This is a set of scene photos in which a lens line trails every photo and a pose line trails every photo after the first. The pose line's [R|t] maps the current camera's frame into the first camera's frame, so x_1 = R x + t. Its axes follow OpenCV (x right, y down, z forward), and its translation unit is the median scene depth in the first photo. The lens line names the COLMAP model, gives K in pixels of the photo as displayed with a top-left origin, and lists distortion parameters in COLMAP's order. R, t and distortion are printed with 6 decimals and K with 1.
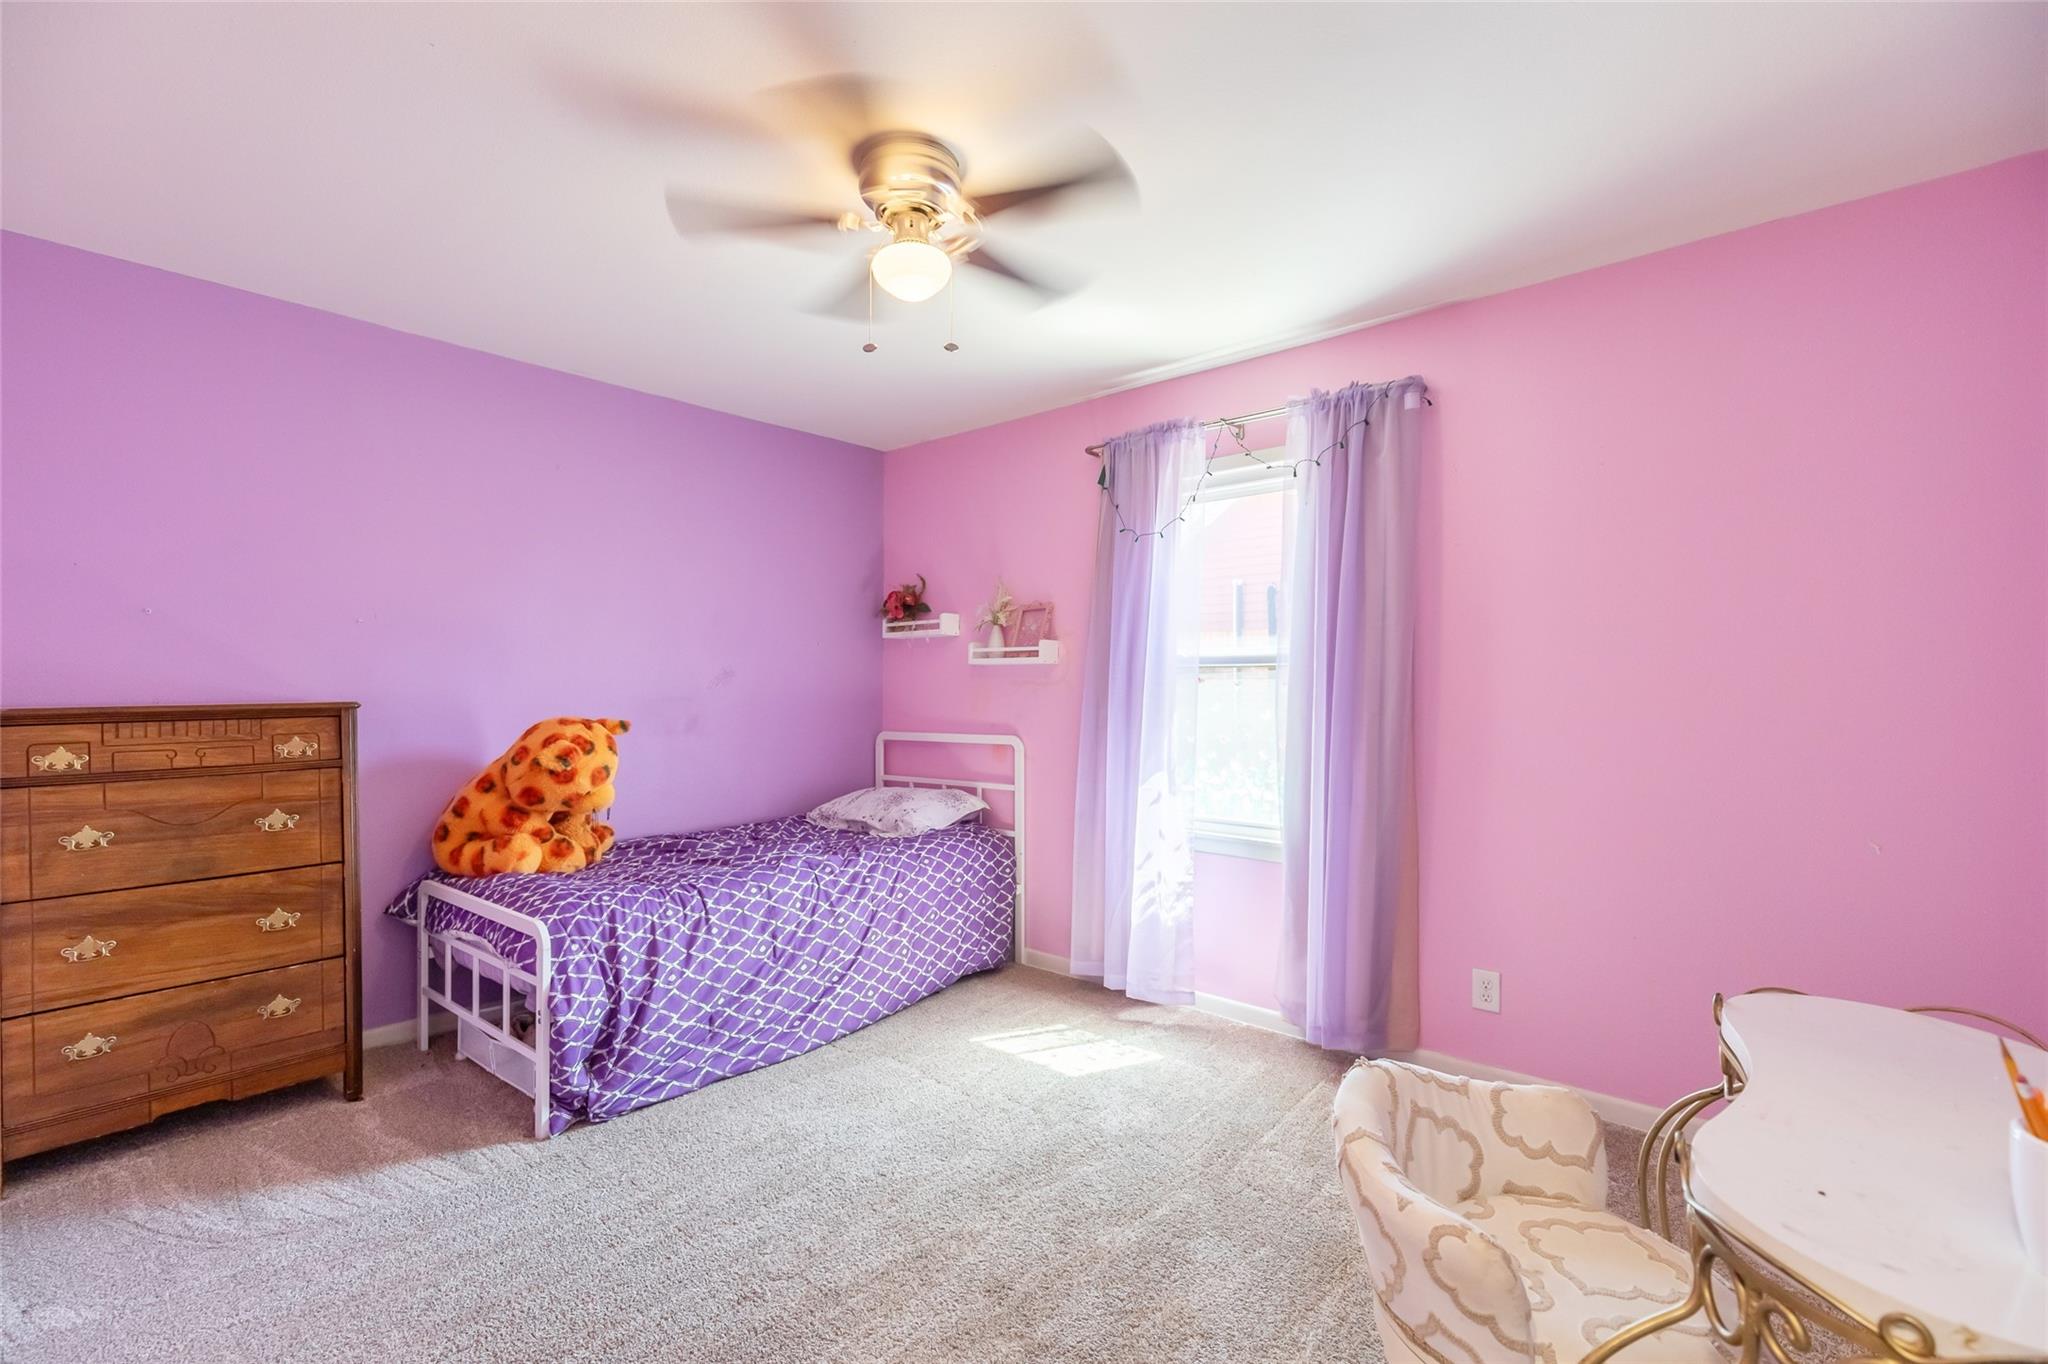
lens RADIAL K [[919.2, 0, 1026.0], [0, 919.2, 680.4], [0, 0, 1]] dist [0.007369, -0.001352]
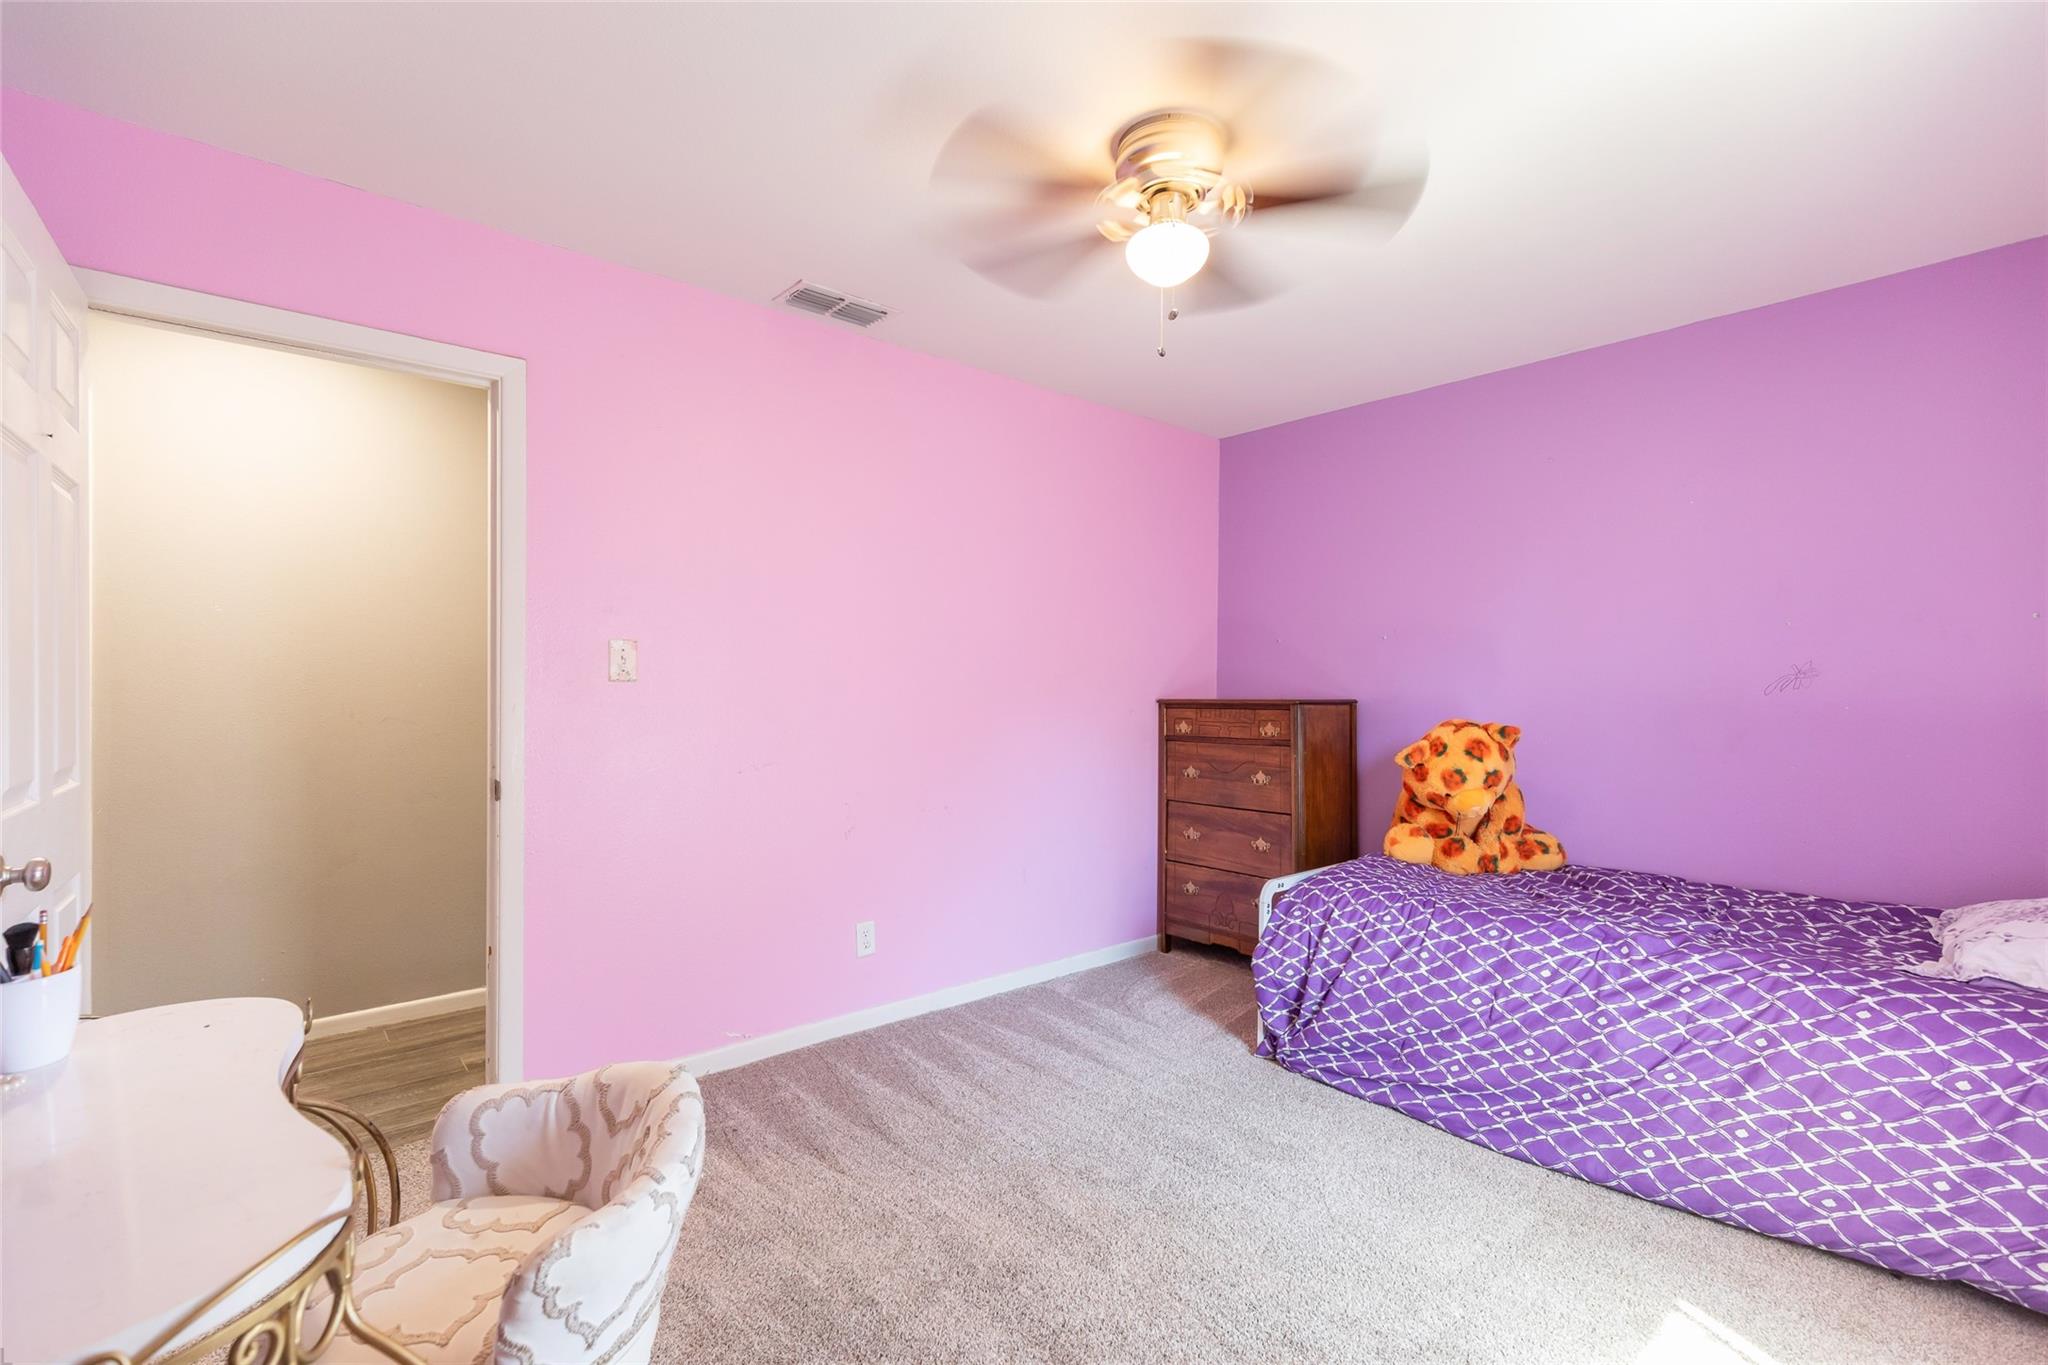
lens RADIAL K [[919.2, 0, 1026.0], [0, 919.2, 680.9], [0, 0, 1]] dist [0.007369, -0.001352]
pose [[-0.147969, -0.006692, -0.988969, 0.629194], [0.002457, 0.999972, -0.007134, 0.003912], [0.988989, -0.003486, -0.147949, 0.741422]]
